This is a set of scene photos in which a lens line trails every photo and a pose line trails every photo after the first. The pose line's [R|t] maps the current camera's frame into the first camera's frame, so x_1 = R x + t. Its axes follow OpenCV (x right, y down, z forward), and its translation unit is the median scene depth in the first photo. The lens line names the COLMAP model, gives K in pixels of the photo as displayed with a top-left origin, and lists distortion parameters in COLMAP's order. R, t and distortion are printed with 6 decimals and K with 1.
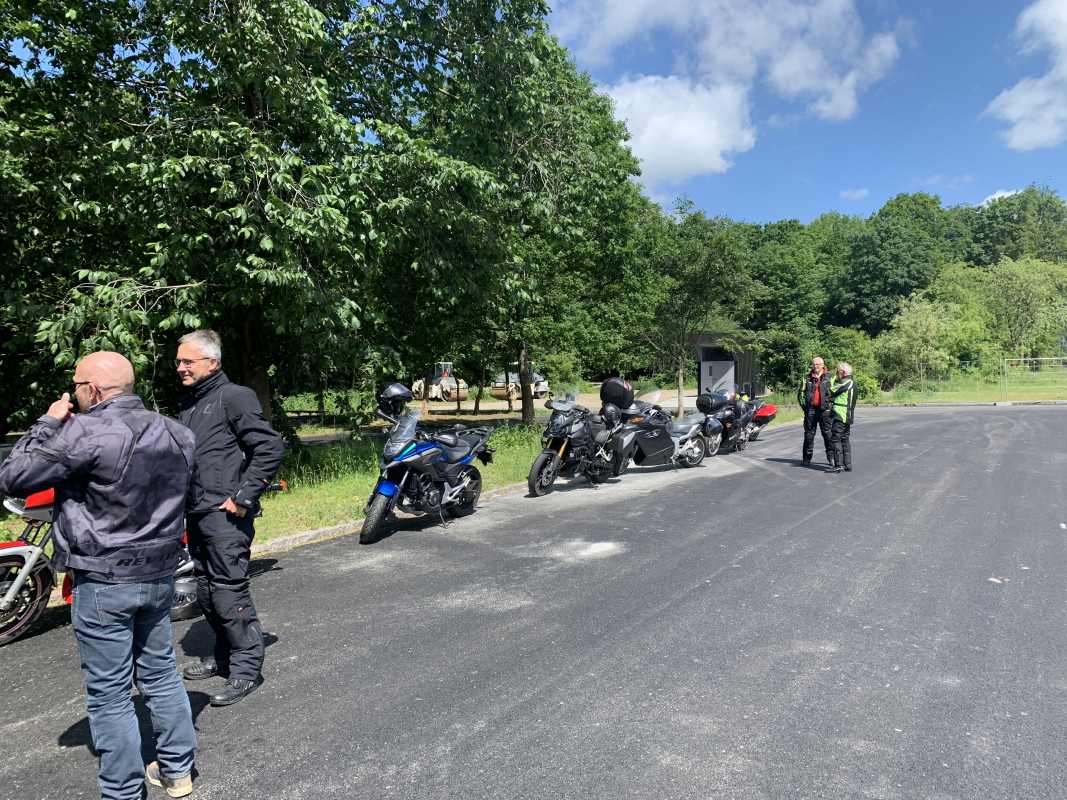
lens RADIAL K [[830.4, 0, 533.5], [0, 830.4, 400.0], [0, 0, 1]] dist [0.003626, -0.005897]
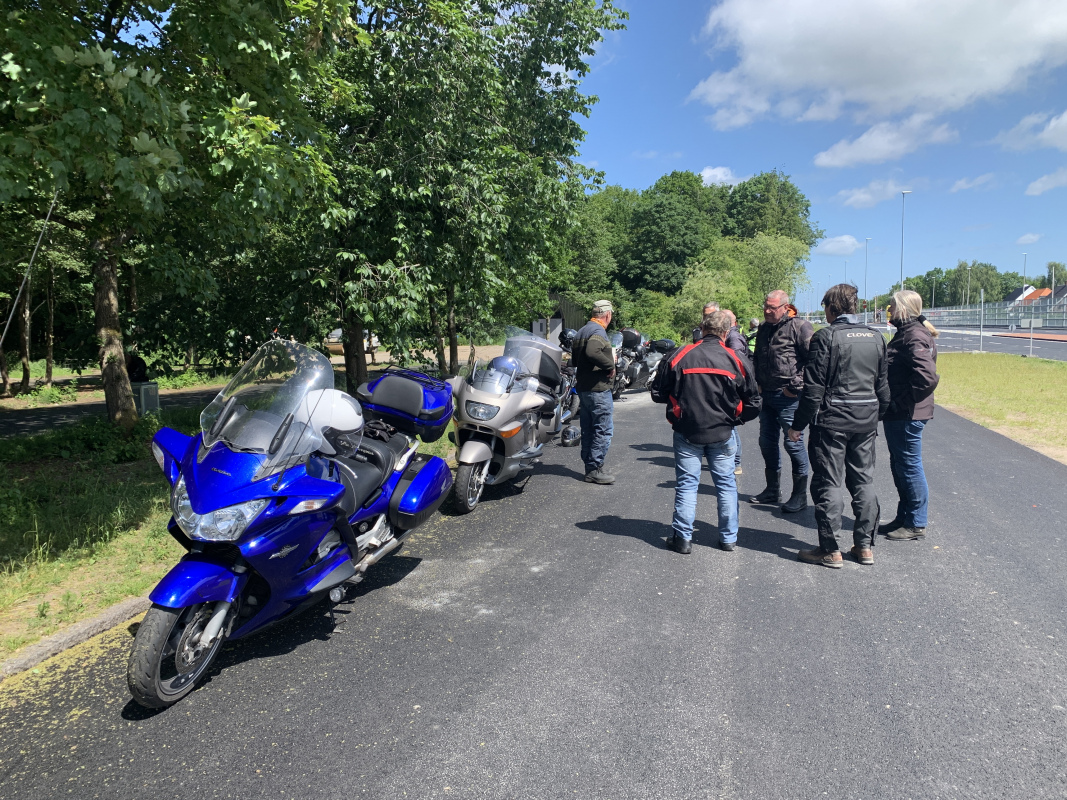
lens RADIAL K [[830.4, 0, 533.5], [0, 830.4, 400.0], [0, 0, 1]] dist [0.003626, -0.005897]
pose [[0.958535, -0.027108, 0.283684, -0.096567], [0.013002, 0.998589, 0.051490, 0.004800], [-0.284680, -0.045666, 0.957534, -0.071235]]
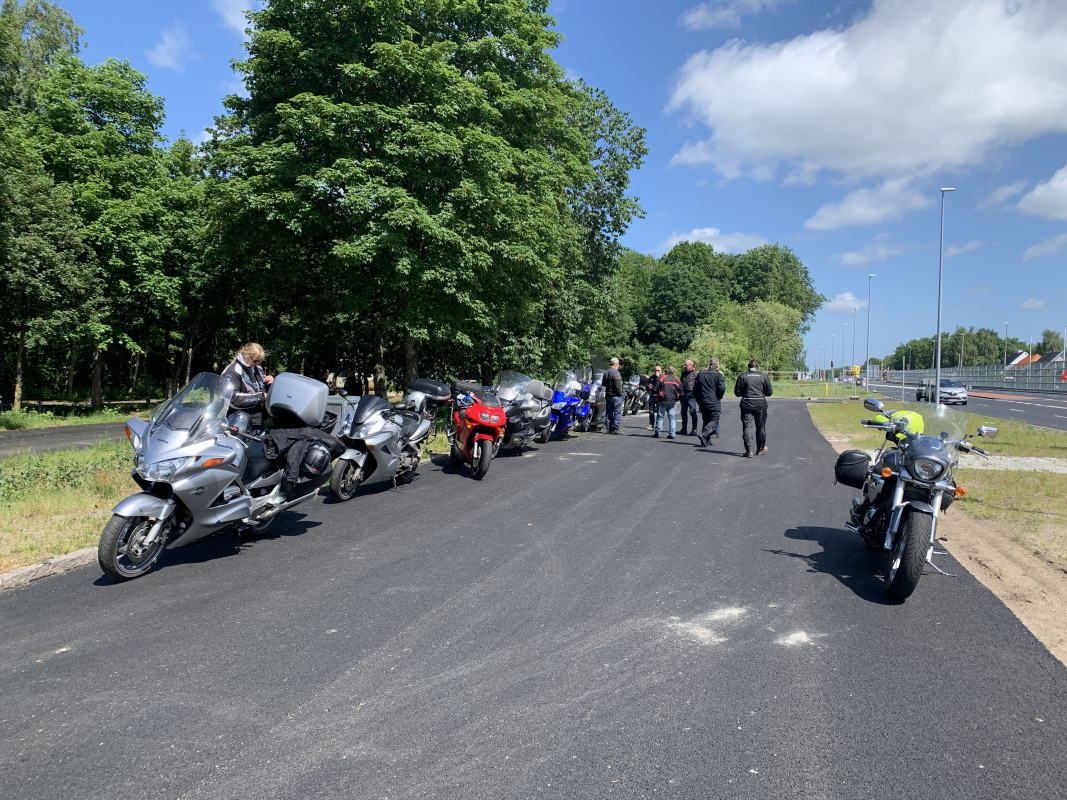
lens RADIAL K [[835.9, 0, 511.0], [0, 835.9, 402.2], [0, 0, 1]] dist [0.013028, 0.011006]
pose [[0.970006, 0.022066, 0.242078, -0.184890], [-0.022036, 0.999753, -0.002832, 0.015748], [-0.242081, -0.002587, 0.970253, -0.281776]]
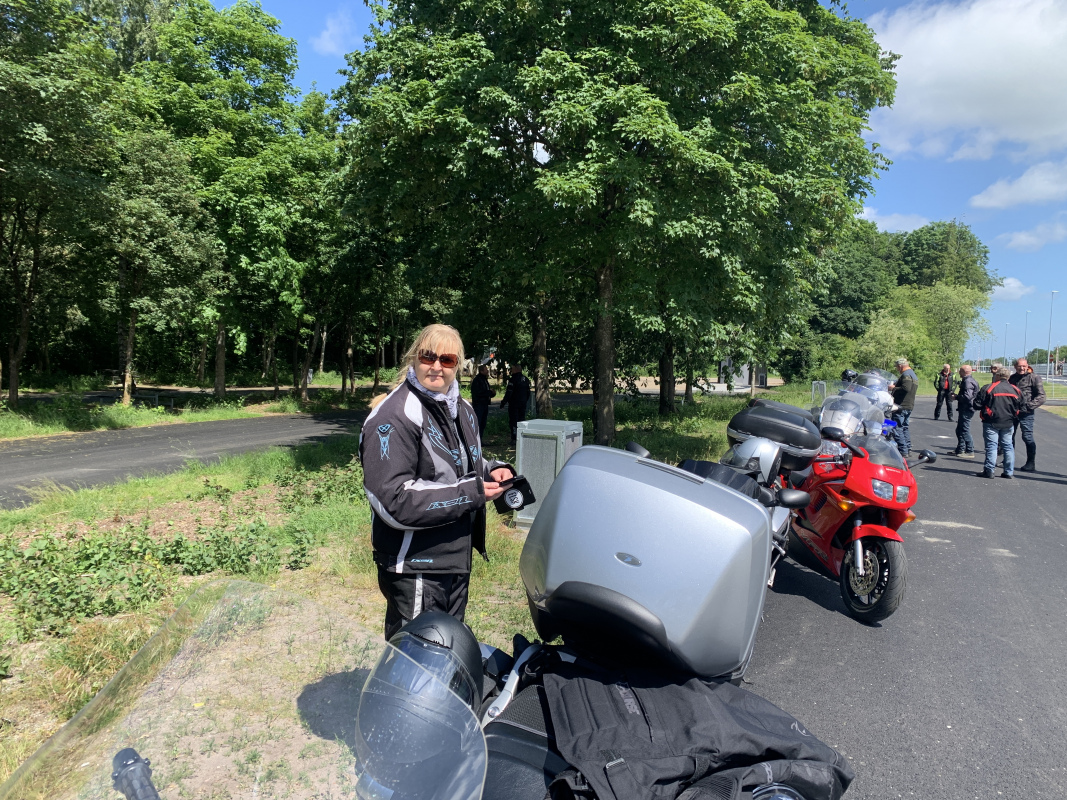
lens RADIAL K [[830.4, 0, 533.5], [0, 830.4, 400.0], [0, 0, 1]] dist [0.003626, -0.005897]
pose [[0.991670, 0.036879, 0.123411, -0.195000], [-0.039397, 0.999061, 0.018025, 0.008361], [-0.122631, -0.022737, 0.992192, -0.180718]]
